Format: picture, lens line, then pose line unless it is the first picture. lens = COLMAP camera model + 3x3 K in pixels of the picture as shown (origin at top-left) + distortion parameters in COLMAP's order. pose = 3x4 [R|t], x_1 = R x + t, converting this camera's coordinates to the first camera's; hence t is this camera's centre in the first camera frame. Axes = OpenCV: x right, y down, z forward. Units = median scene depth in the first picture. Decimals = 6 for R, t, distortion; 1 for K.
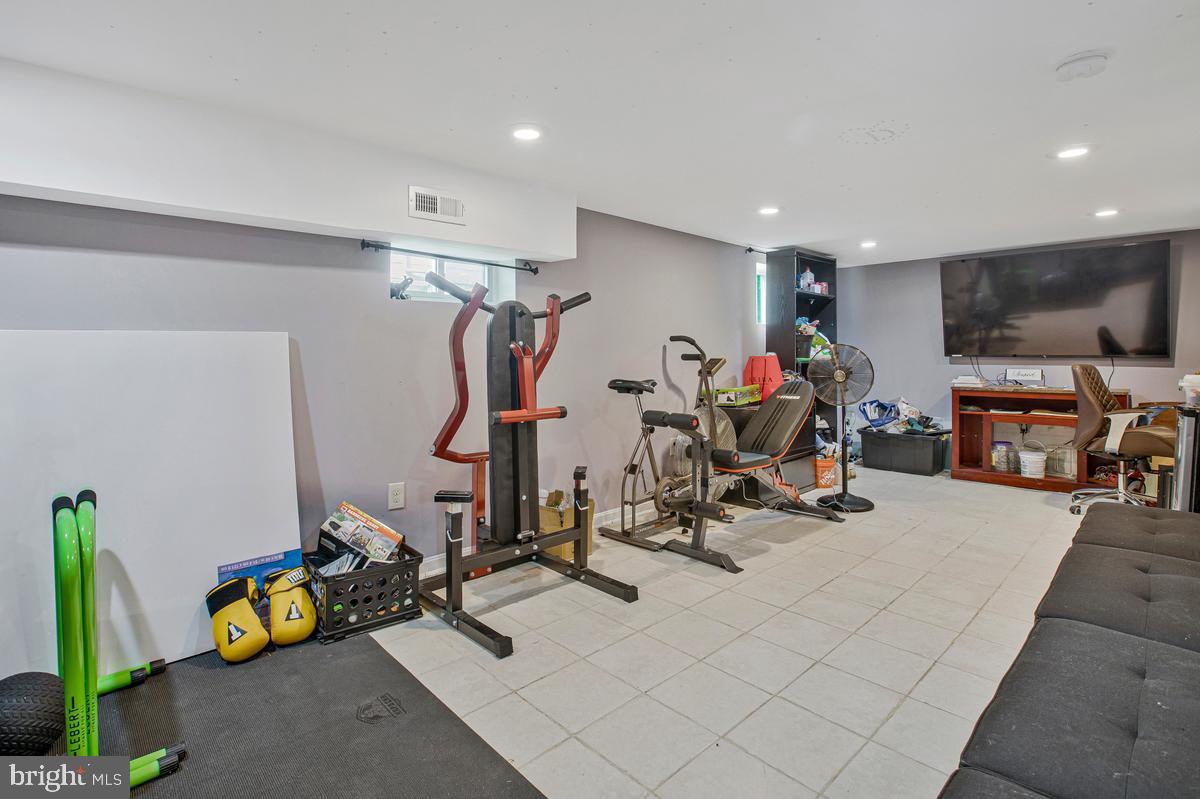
lens RADIAL K [[574.1, 0, 602.4], [0, 574.1, 363.7], [0, 0, 1]] dist [-0.001454, -0.000026]
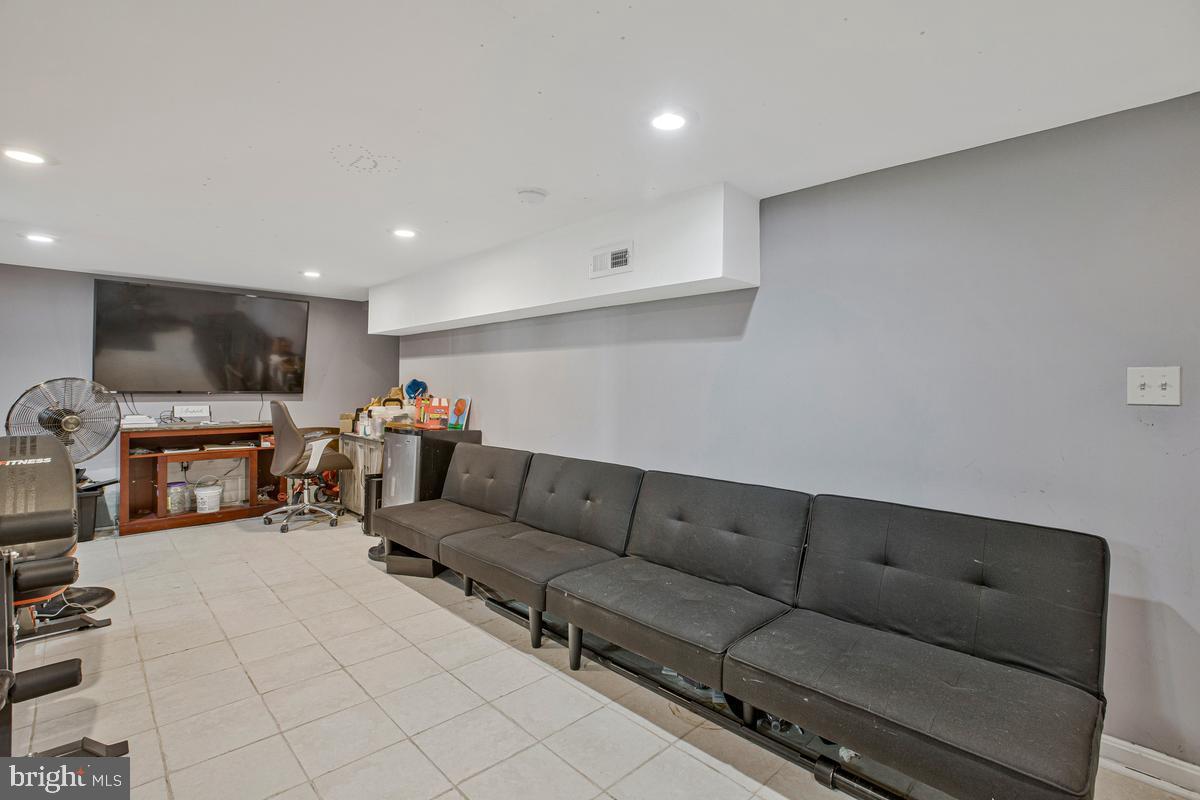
lens RADIAL K [[554.1, 0, 597.5], [0, 554.1, 385.4], [0, 0, 1]] dist [-0.046355, 0.001030]
pose [[-0.012873, 0.008546, 0.999881, -0.406022], [0.014902, 0.999854, -0.008354, -0.014415], [-0.999806, 0.014793, -0.012998, 0.614533]]
